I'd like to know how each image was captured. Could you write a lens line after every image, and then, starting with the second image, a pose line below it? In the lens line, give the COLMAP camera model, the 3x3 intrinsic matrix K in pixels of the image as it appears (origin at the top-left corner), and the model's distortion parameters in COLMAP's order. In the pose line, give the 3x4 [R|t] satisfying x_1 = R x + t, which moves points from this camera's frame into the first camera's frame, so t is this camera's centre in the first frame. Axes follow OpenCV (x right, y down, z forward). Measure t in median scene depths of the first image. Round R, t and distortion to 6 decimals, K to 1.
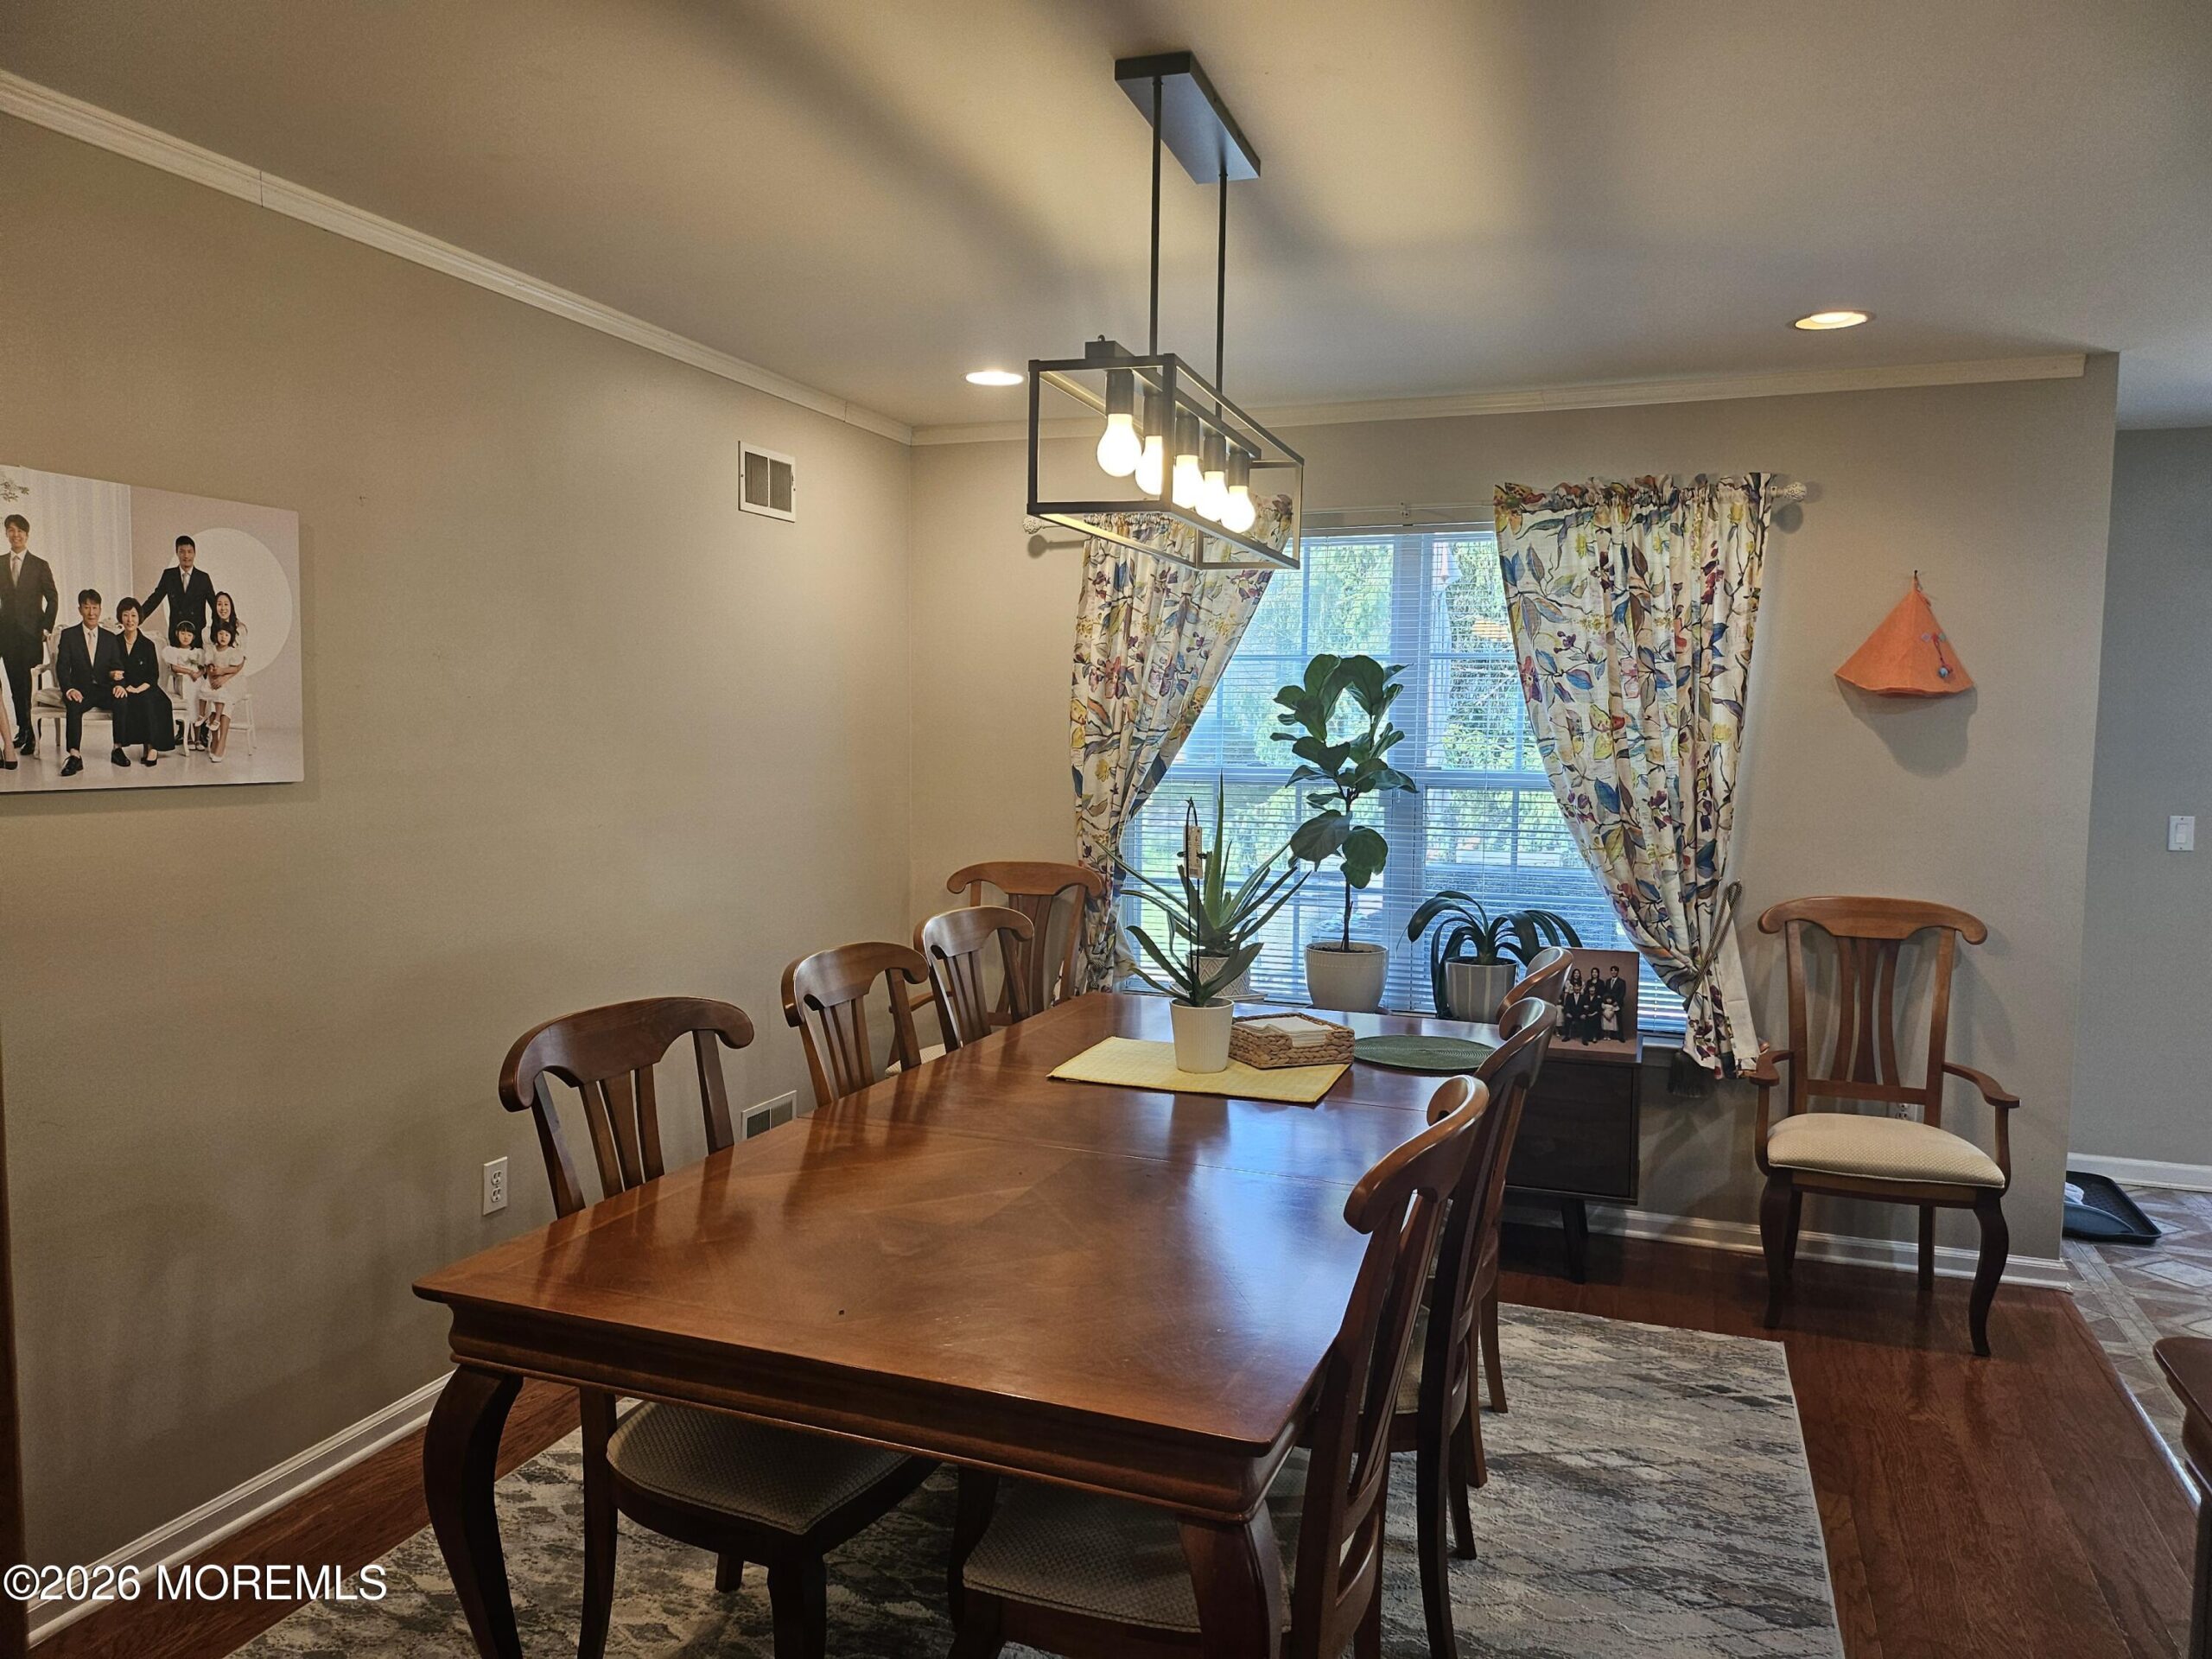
lens RADIAL K [[1551.4, 0, 1105.8], [0, 1551.4, 835.7], [0, 0, 1]] dist [0.085322, -0.106201]
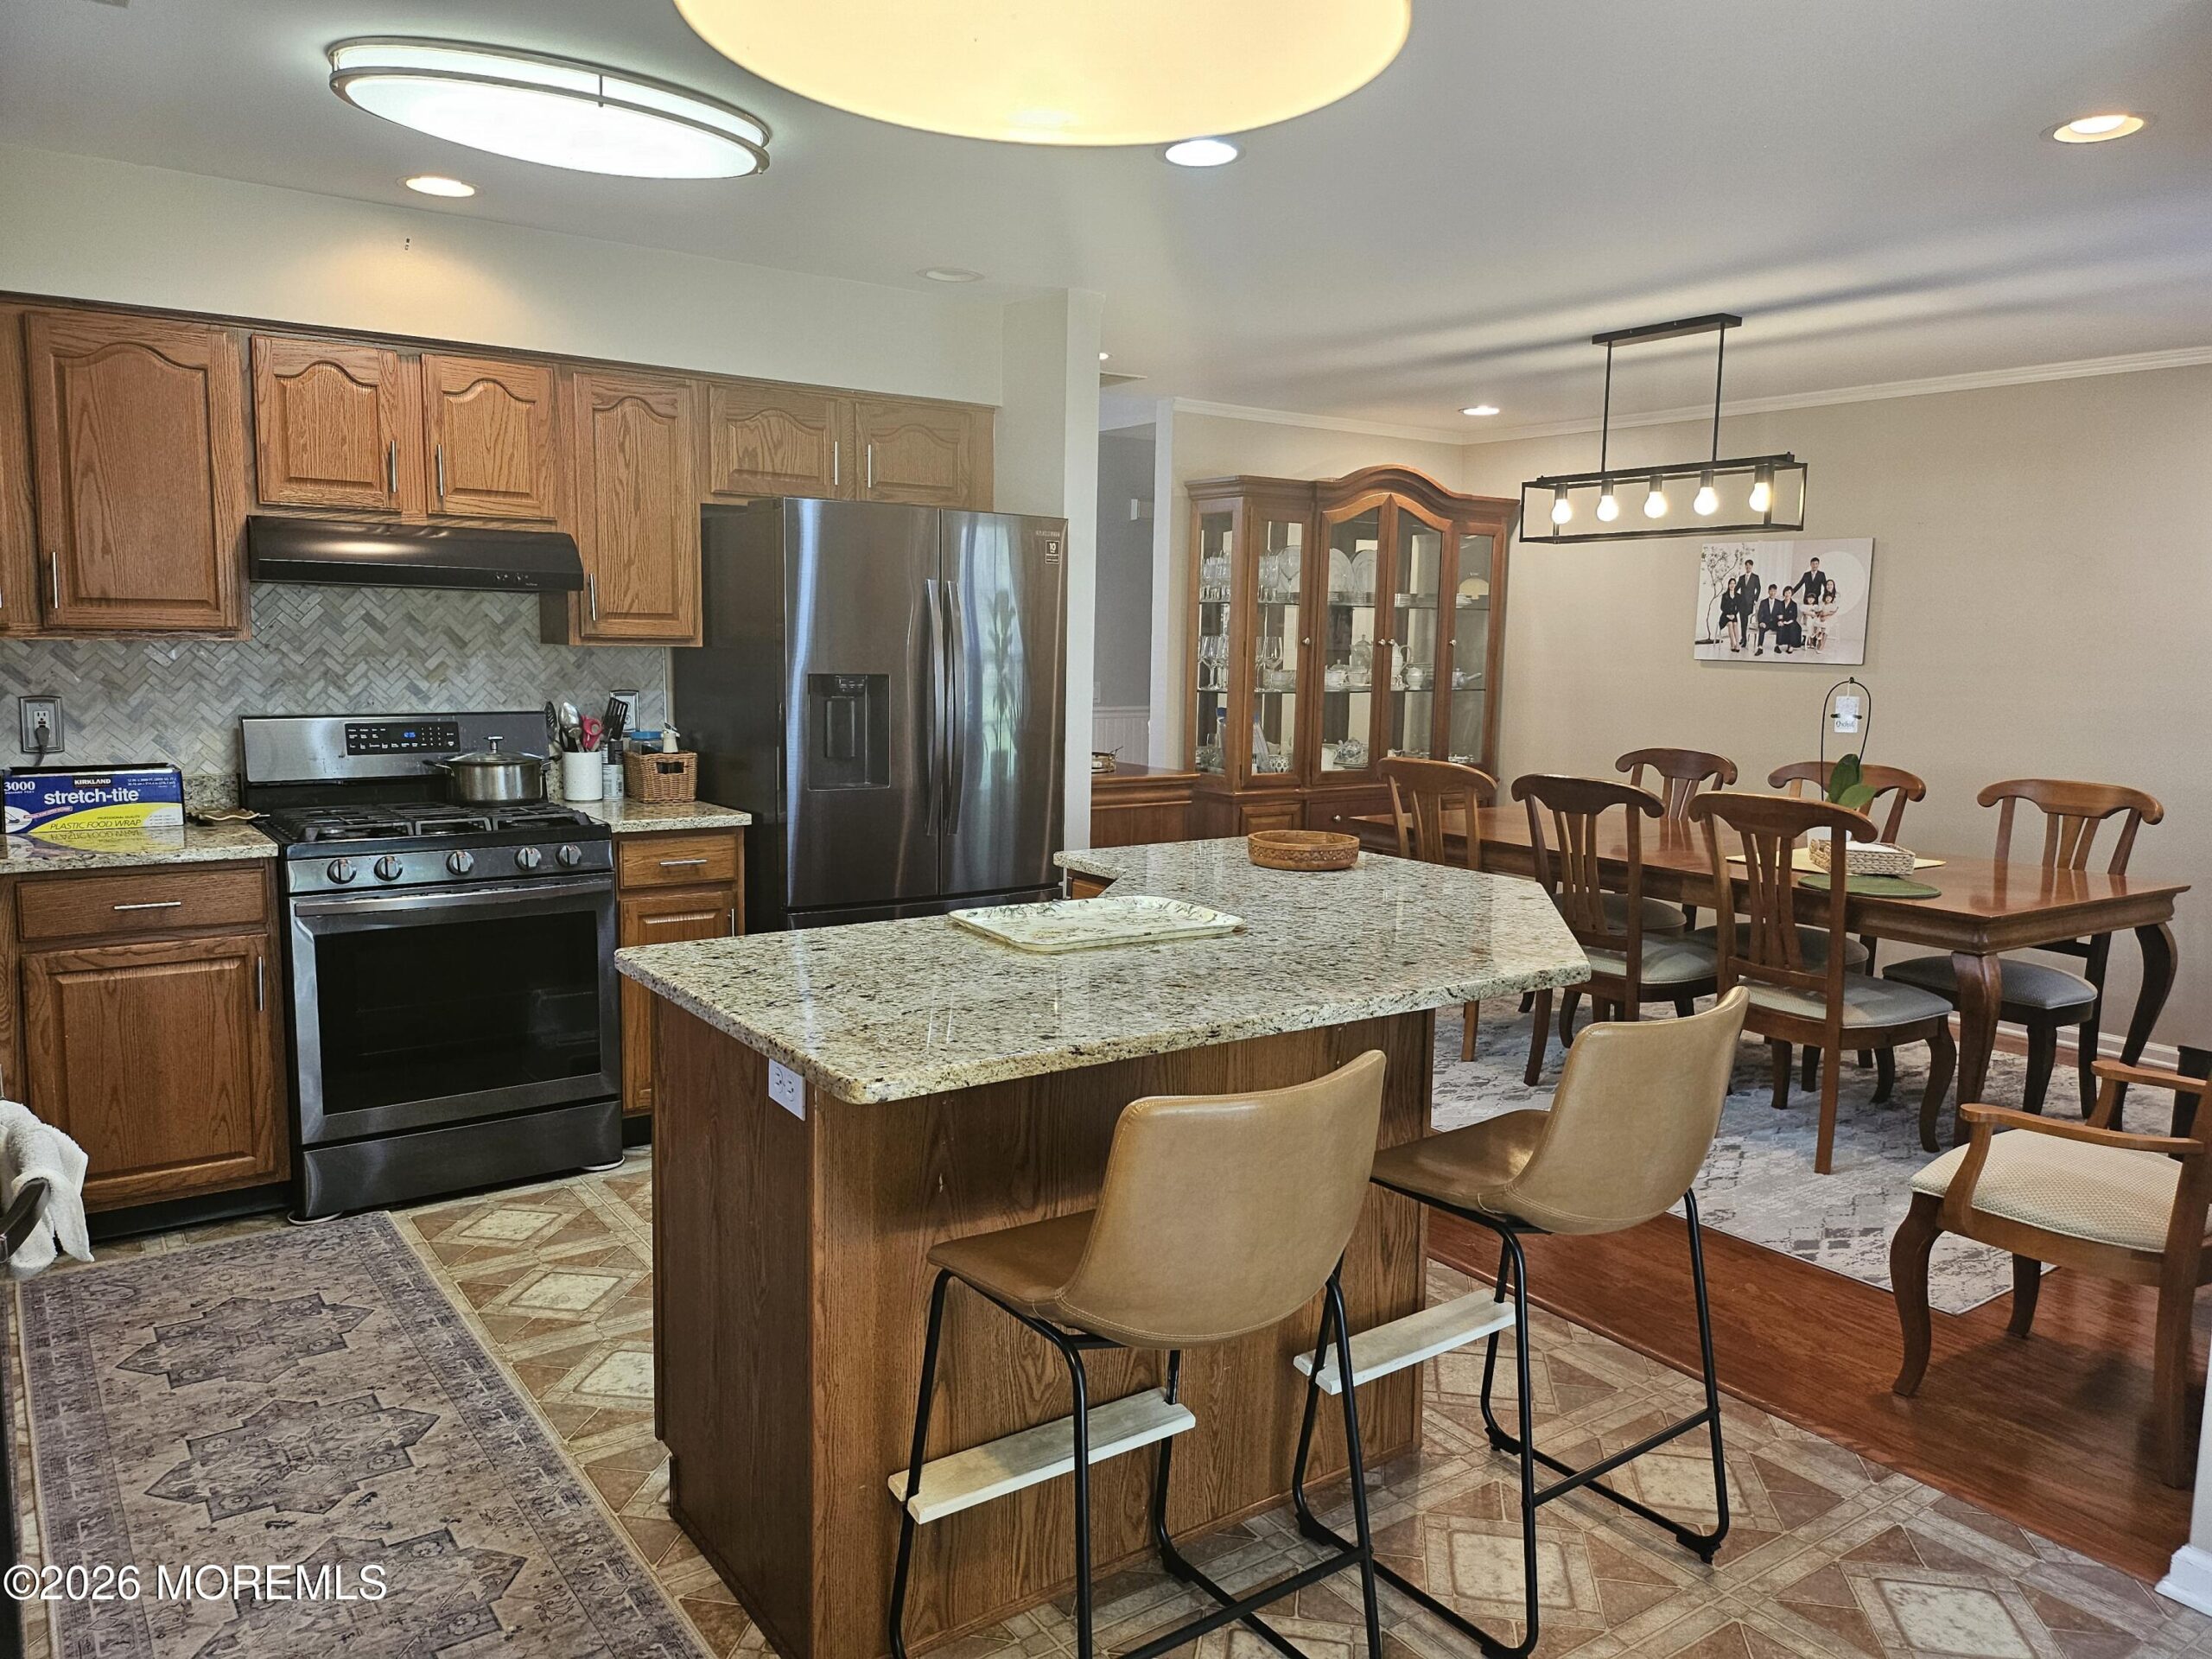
lens RADIAL K [[1549.0, 0, 1090.9], [0, 1549.0, 830.6], [0, 0, 1]] dist [0.077184, -0.093063]
pose [[-0.570782, 0.085997, -0.816586, 2.043108], [-0.085101, 0.982949, 0.163001, -0.078422], [0.816680, 0.162531, -0.553731, 1.505045]]
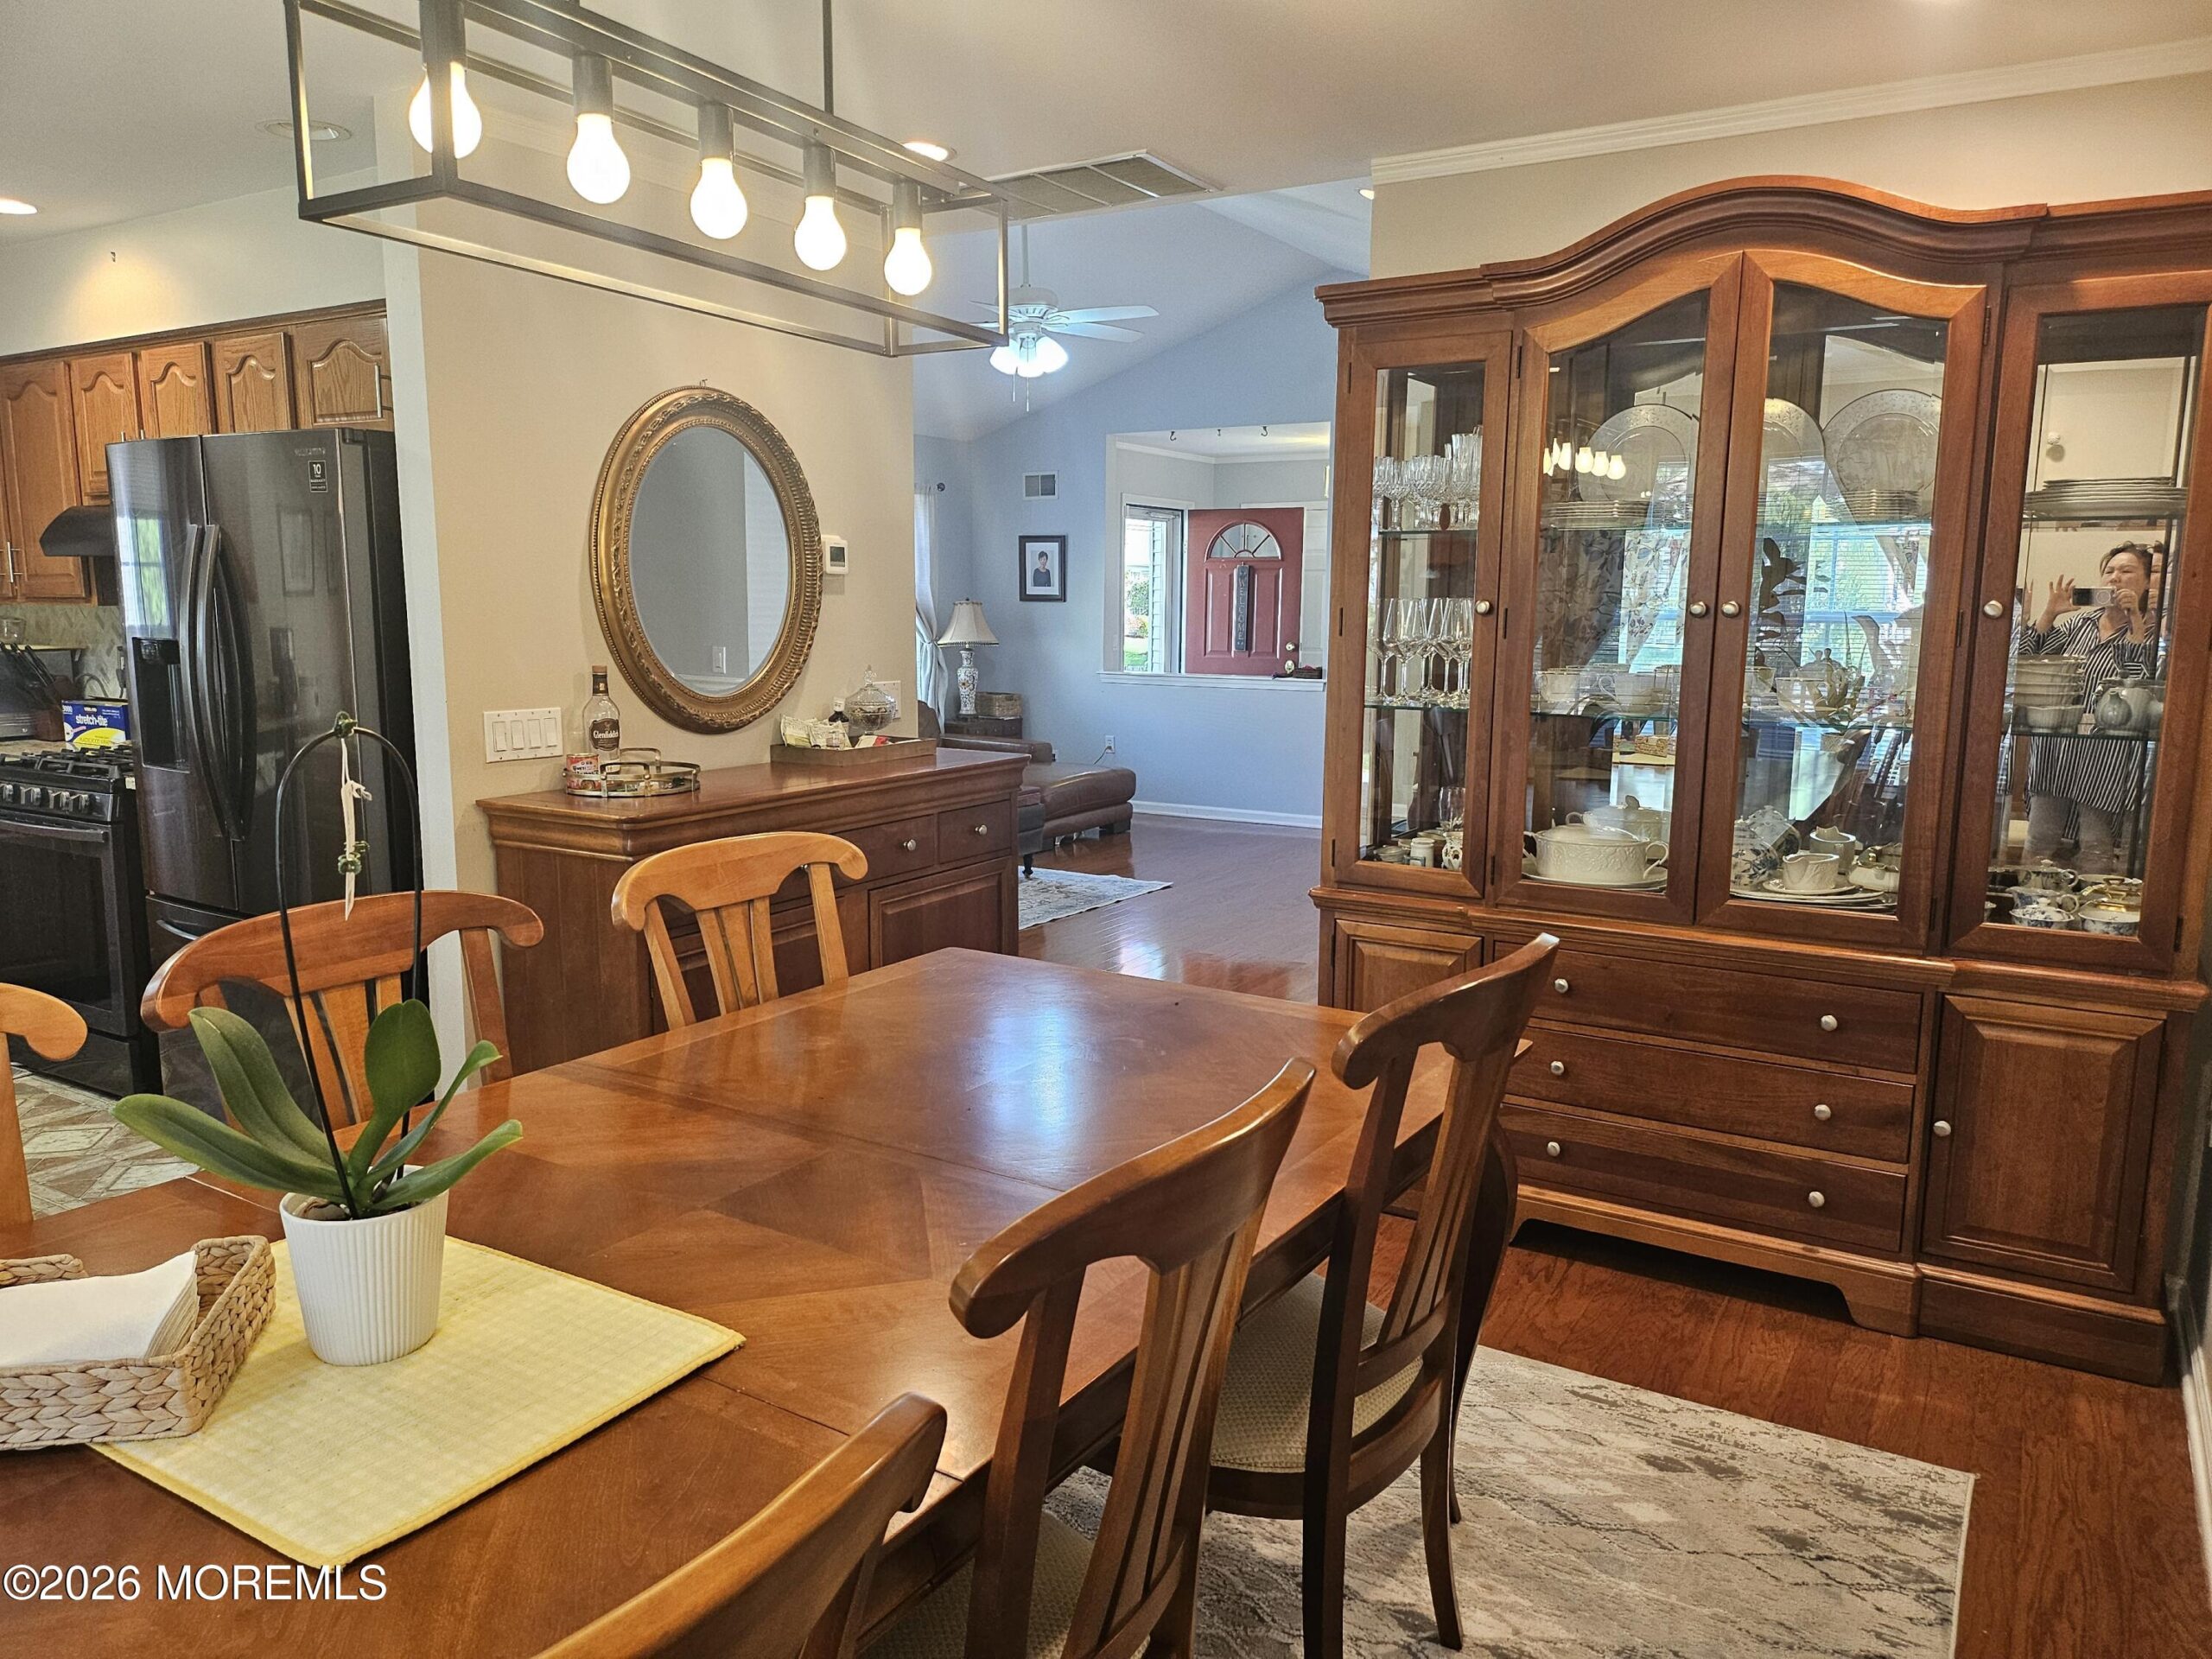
lens RADIAL K [[1590.0, 0, 1093.9], [0, 1590.0, 870.6], [0, 0, 1]] dist [0.102759, -0.116689]
pose [[-0.978722, -0.048776, 0.199309, -0.267594], [0.000668, 0.970573, 0.240805, -0.103910], [-0.205189, 0.235814, -0.949889, 1.680821]]
